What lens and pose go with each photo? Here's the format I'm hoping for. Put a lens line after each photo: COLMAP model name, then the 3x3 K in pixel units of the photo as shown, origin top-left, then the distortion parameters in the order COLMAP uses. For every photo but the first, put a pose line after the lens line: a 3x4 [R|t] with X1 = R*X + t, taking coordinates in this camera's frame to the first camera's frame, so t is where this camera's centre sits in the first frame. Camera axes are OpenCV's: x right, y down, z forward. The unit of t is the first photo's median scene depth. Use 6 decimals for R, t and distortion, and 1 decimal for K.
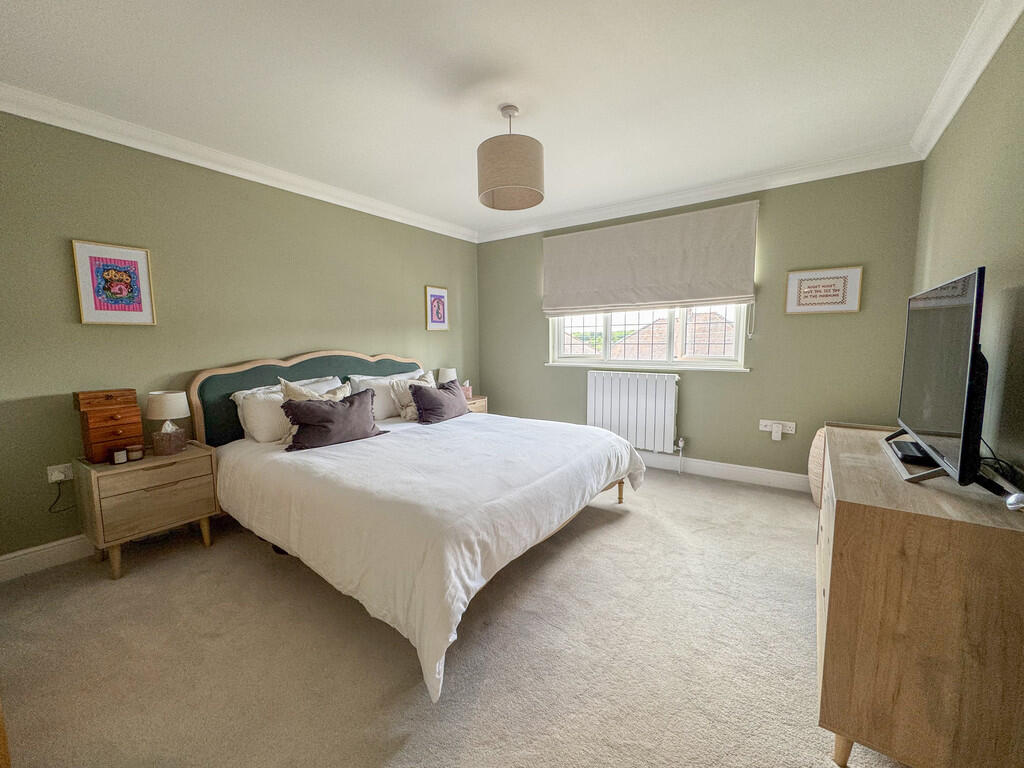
lens RADIAL K [[414.3, 0, 506.3], [0, 414.3, 382.9], [0, 0, 1]] dist [-0.001426, 0.000097]
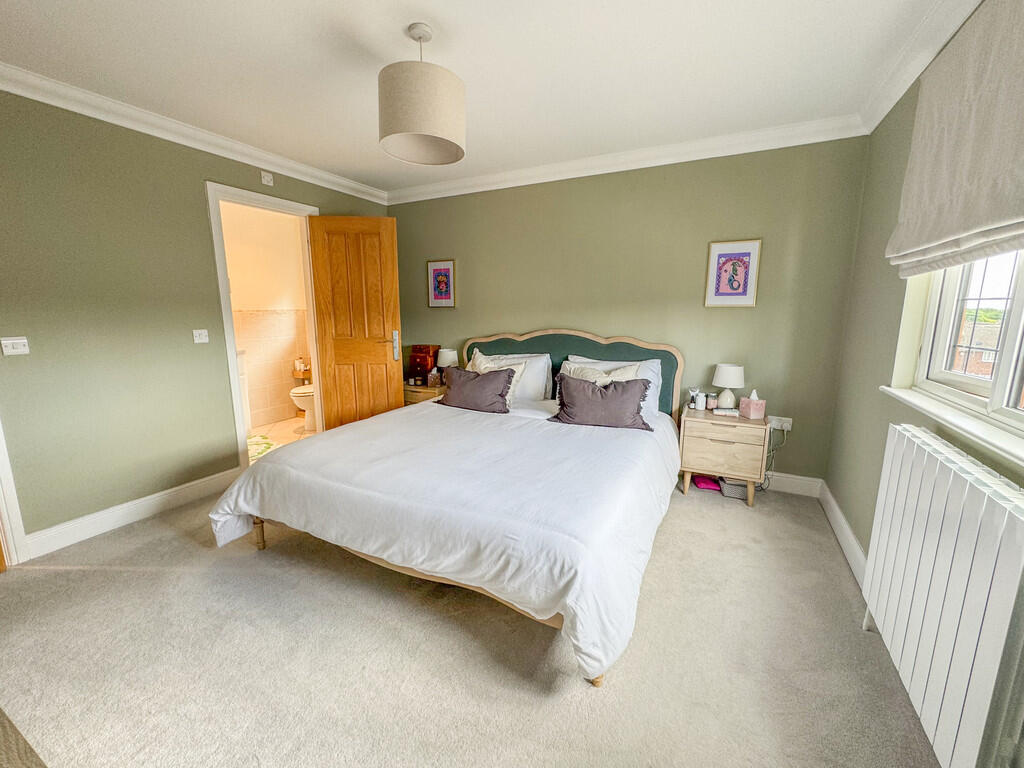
lens RADIAL K [[414.3, 0, 505.5], [0, 414.3, 384.5], [0, 0, 1]] dist [-0.001426, 0.000097]
pose [[0.149403, 0.185136, -0.971290, 0.530897], [-0.104300, 0.979785, 0.170712, -0.095940], [0.983260, 0.075801, 0.165692, 0.642242]]
